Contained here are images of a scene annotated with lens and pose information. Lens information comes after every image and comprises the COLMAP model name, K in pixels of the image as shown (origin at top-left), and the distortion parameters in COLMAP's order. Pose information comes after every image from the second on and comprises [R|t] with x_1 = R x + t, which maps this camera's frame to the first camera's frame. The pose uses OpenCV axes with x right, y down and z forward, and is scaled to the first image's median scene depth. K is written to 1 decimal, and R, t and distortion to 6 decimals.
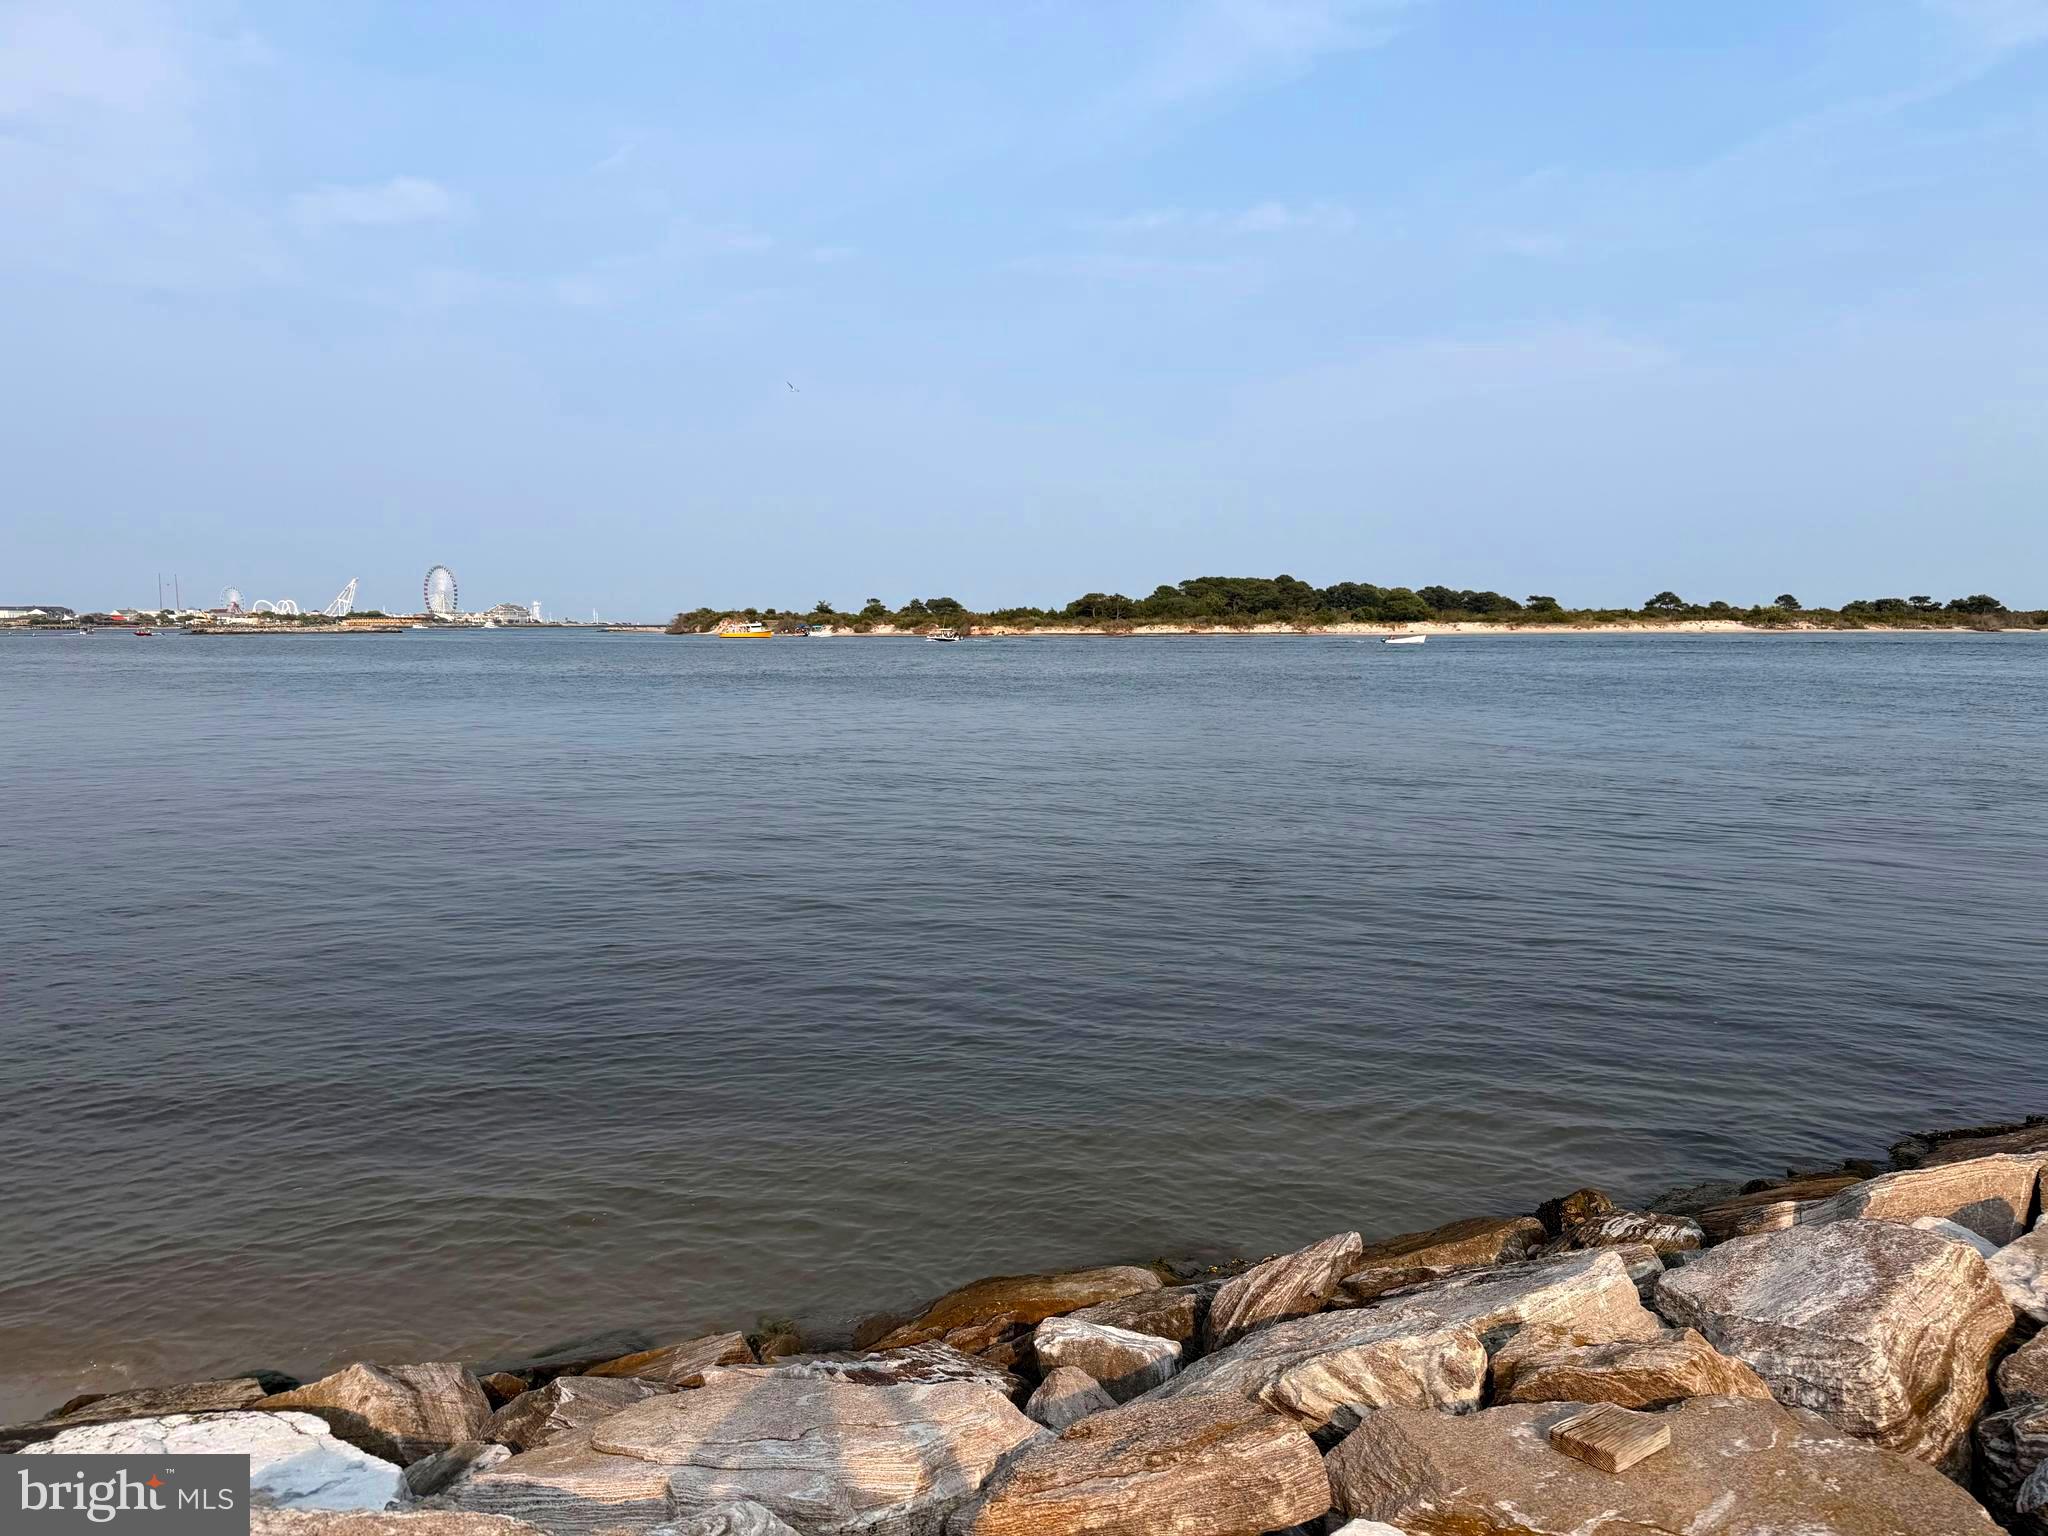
lens RADIAL K [[1424.1, 0, 1034.9], [0, 1424.1, 777.1], [0, 0, 1]] dist [0.033807, -0.048815]
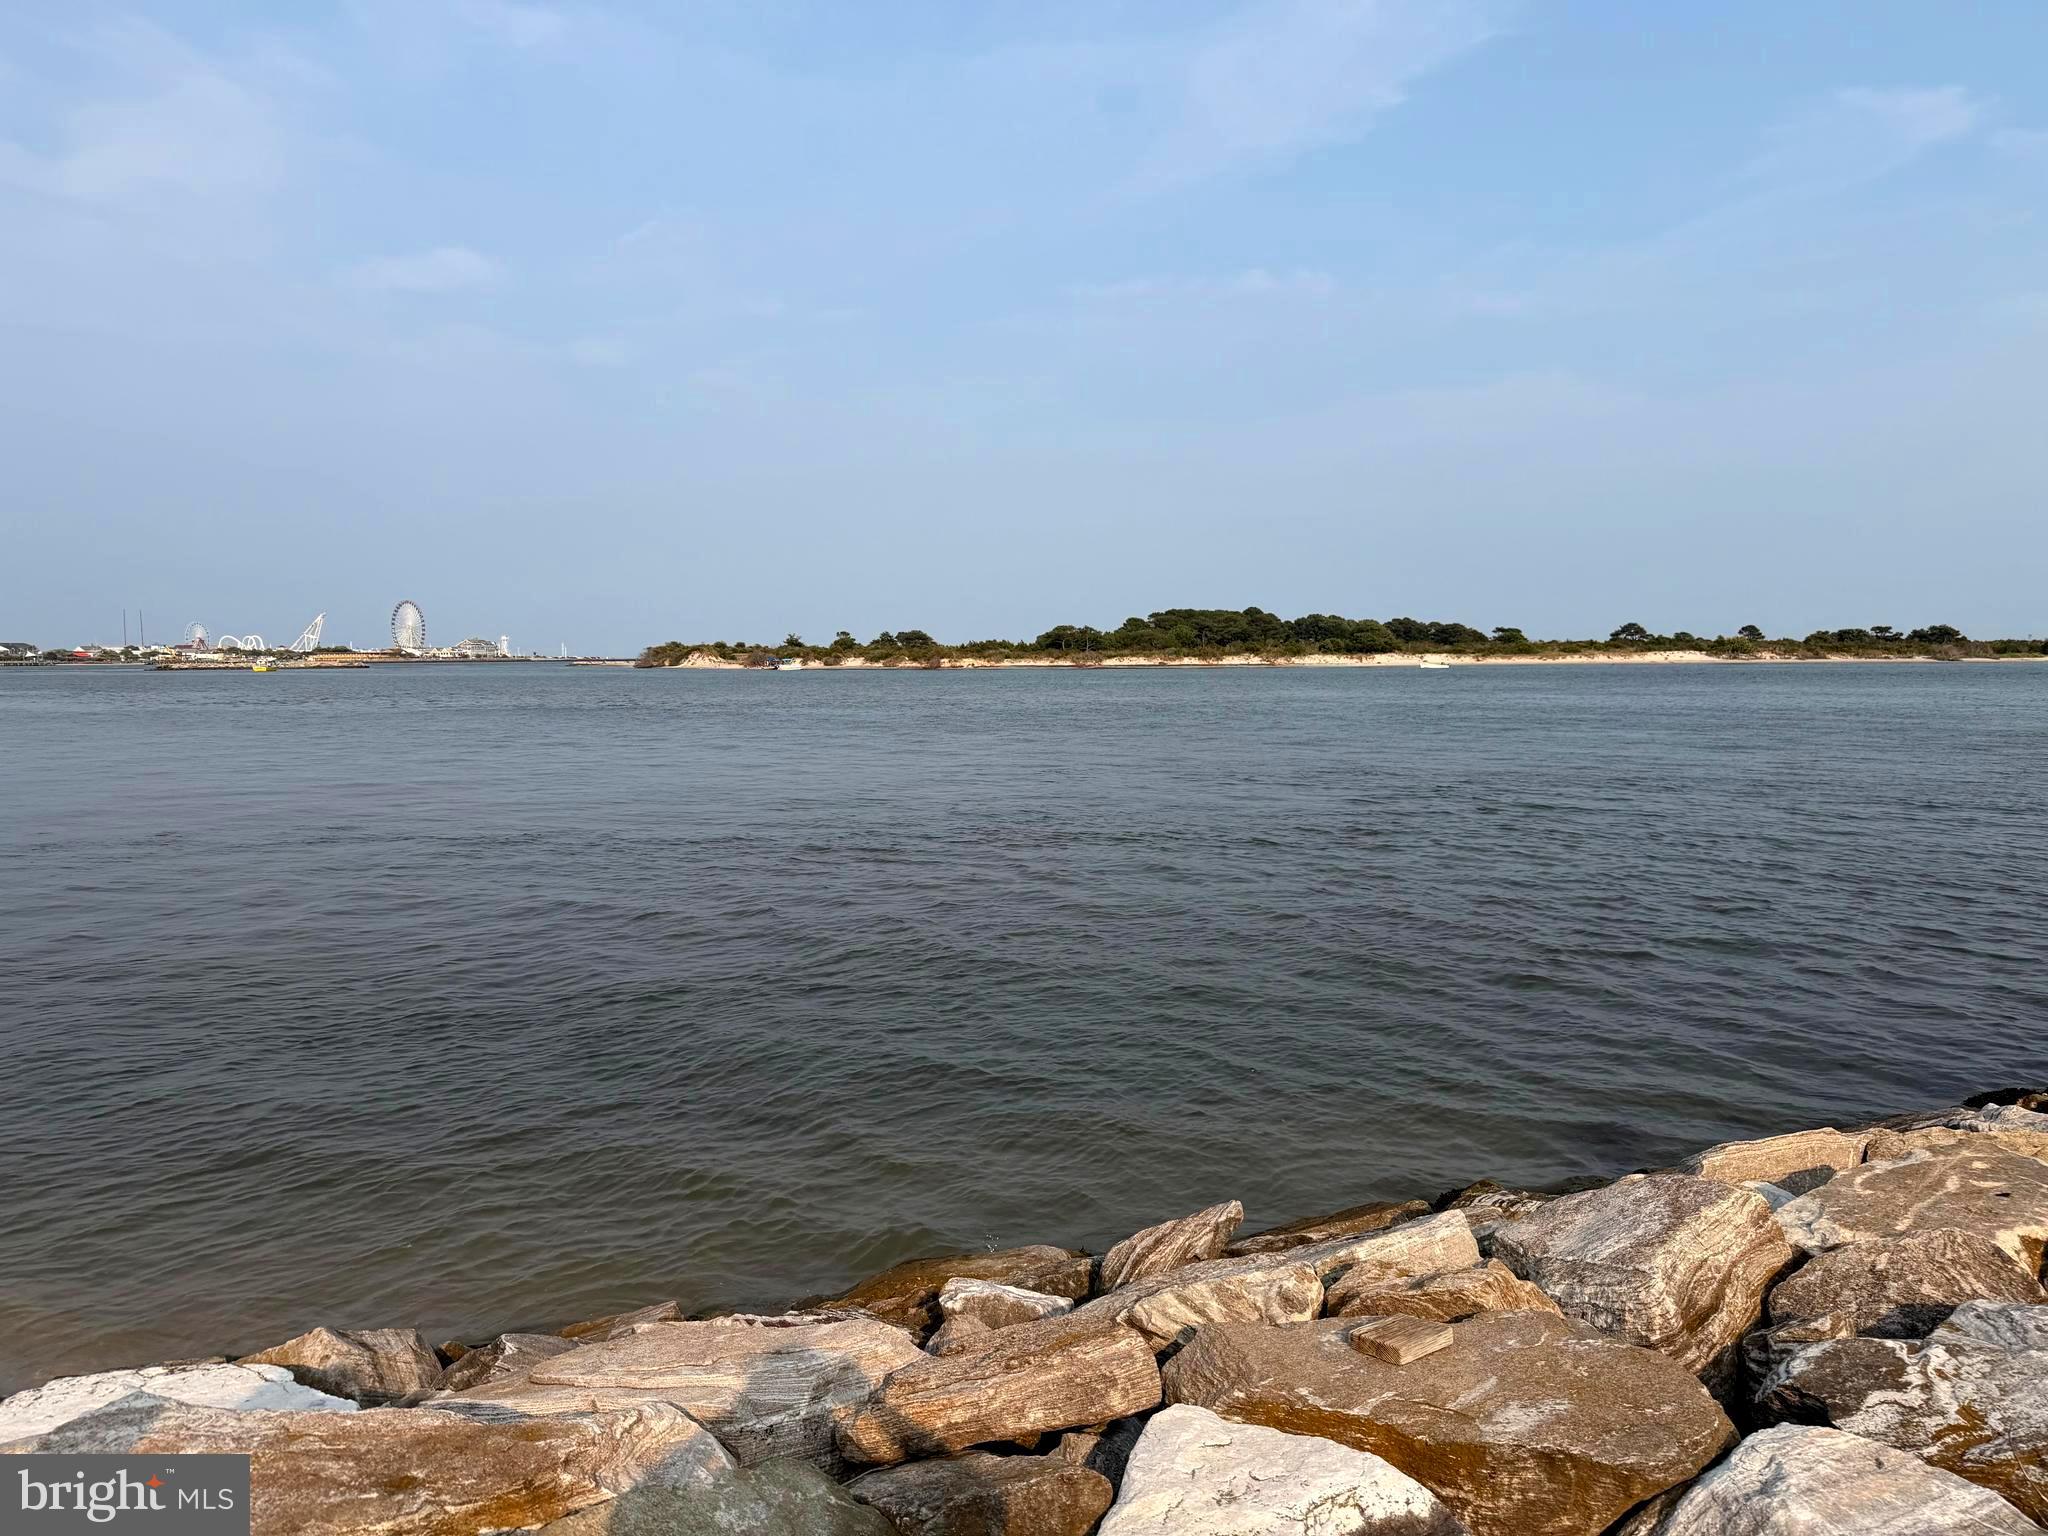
lens RADIAL K [[1424.1, 0, 1022.7], [0, 1424.1, 788.2], [0, 0, 1]] dist [0.033807, -0.048815]
pose [[0.999916, -0.004487, 0.012197, 0.052791], [0.004668, 0.999879, -0.014843, 0.019372], [-0.012128, 0.014899, 0.999815, -0.106449]]
